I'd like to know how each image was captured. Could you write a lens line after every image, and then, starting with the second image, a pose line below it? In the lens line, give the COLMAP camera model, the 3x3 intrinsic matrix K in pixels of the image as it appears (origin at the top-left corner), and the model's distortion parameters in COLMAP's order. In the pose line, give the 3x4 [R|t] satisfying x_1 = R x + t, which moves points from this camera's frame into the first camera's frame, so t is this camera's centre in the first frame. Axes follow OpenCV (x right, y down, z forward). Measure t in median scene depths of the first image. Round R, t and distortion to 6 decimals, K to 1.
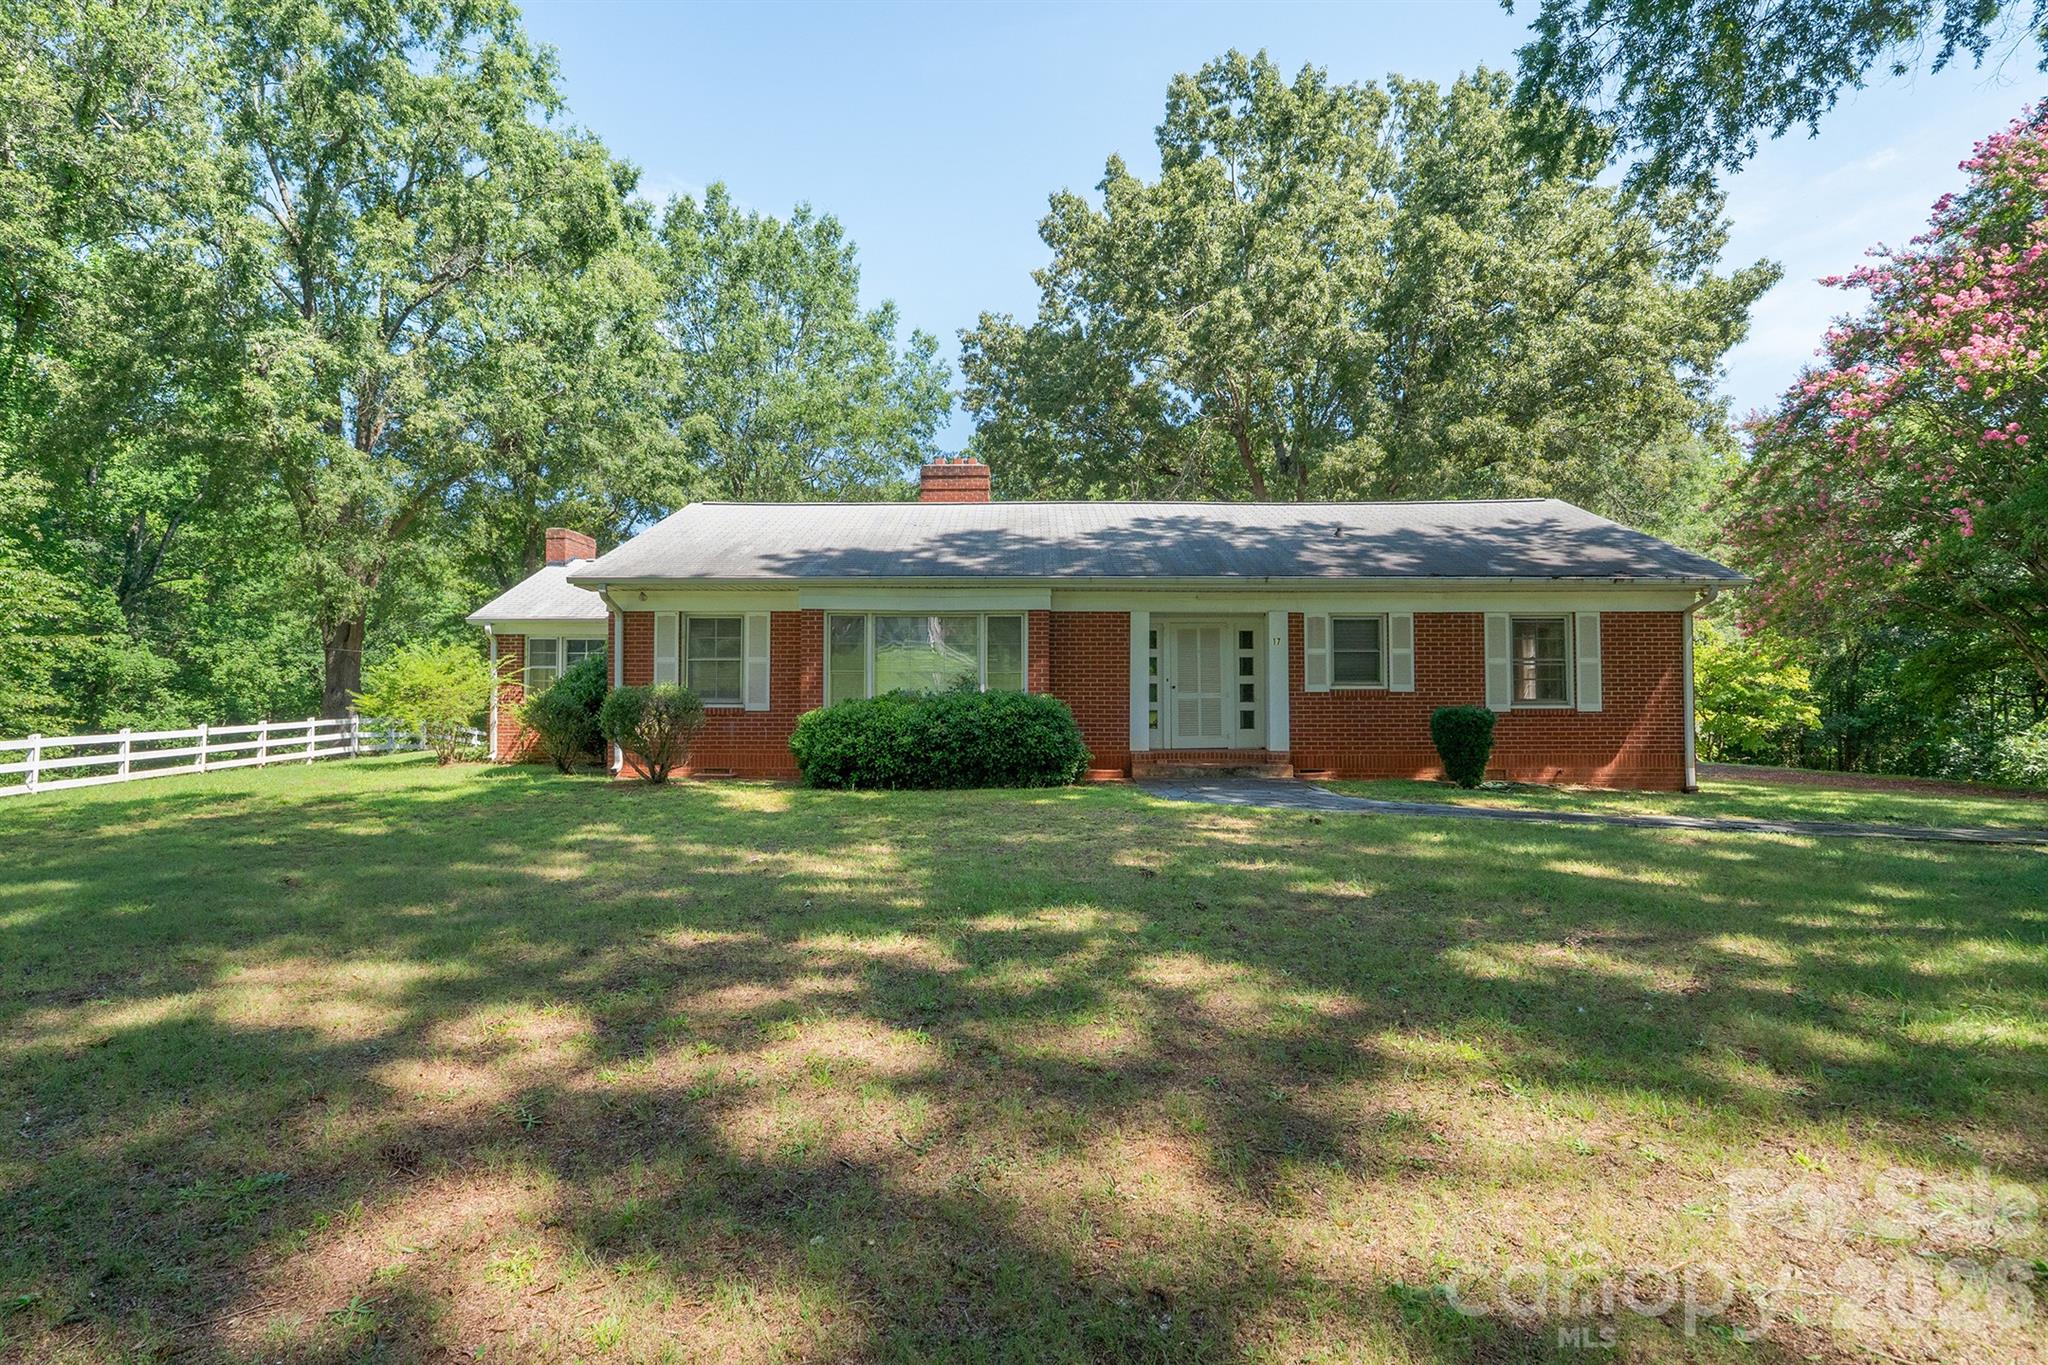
lens RADIAL K [[1008.8, 0, 1022.9], [0, 1008.8, 689.4], [0, 0, 1]] dist [-0.000301, -0.001153]
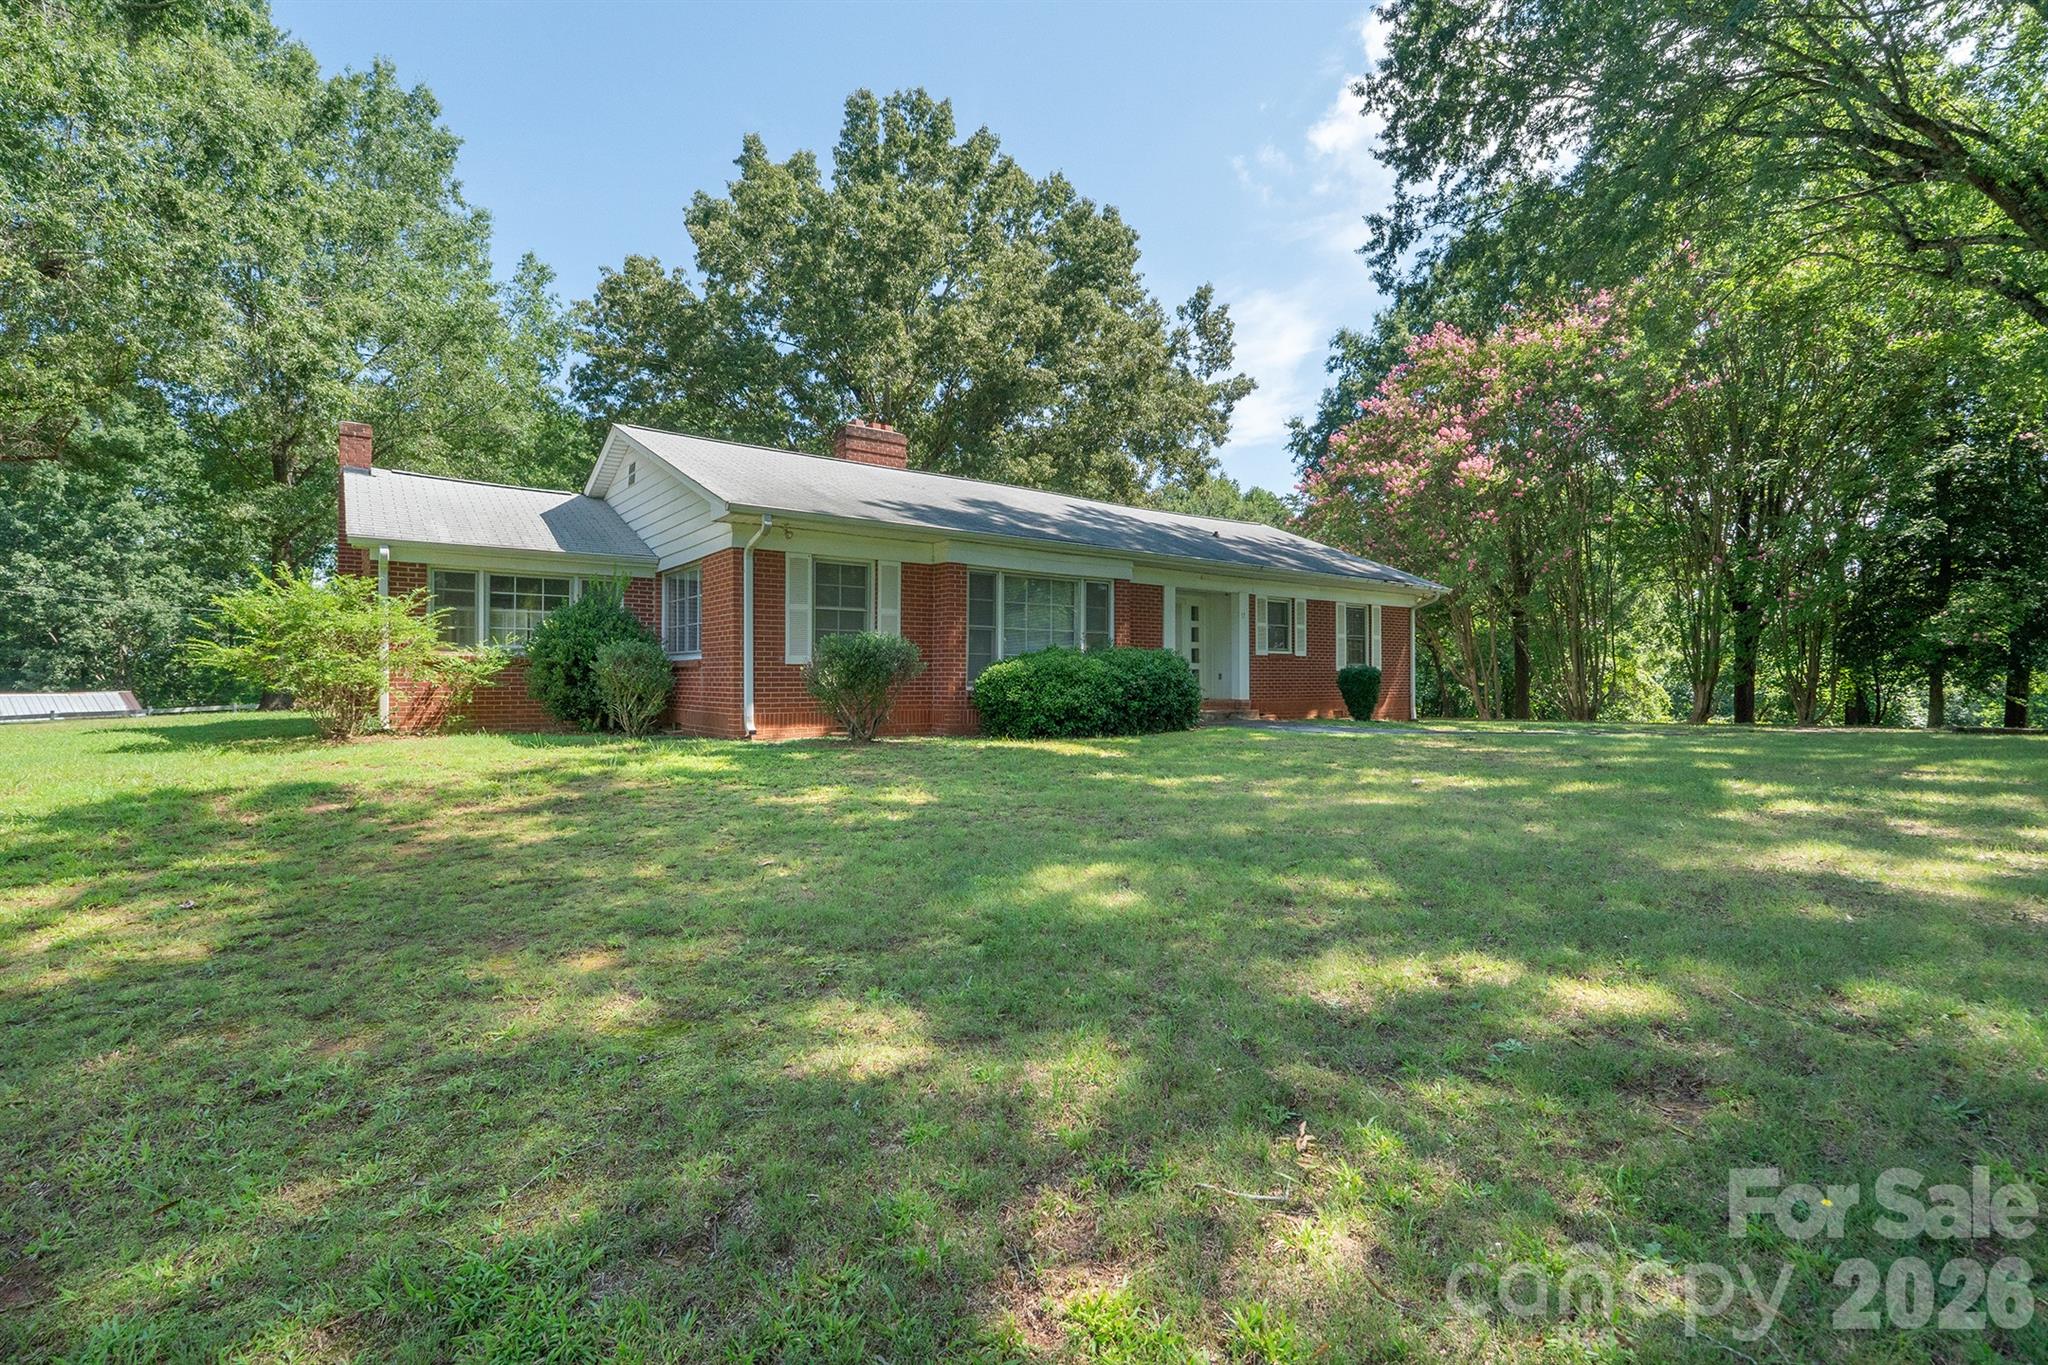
lens RADIAL K [[916.1, 0, 1022.7], [0, 916.1, 678.1], [0, 0, 1]] dist [0.000410, 0.000046]
pose [[0.798069, 0.002190, 0.602561, -0.680435], [-0.010541, 0.999891, 0.010328, 0.023392], [-0.602473, -0.014594, 0.798006, 0.230383]]
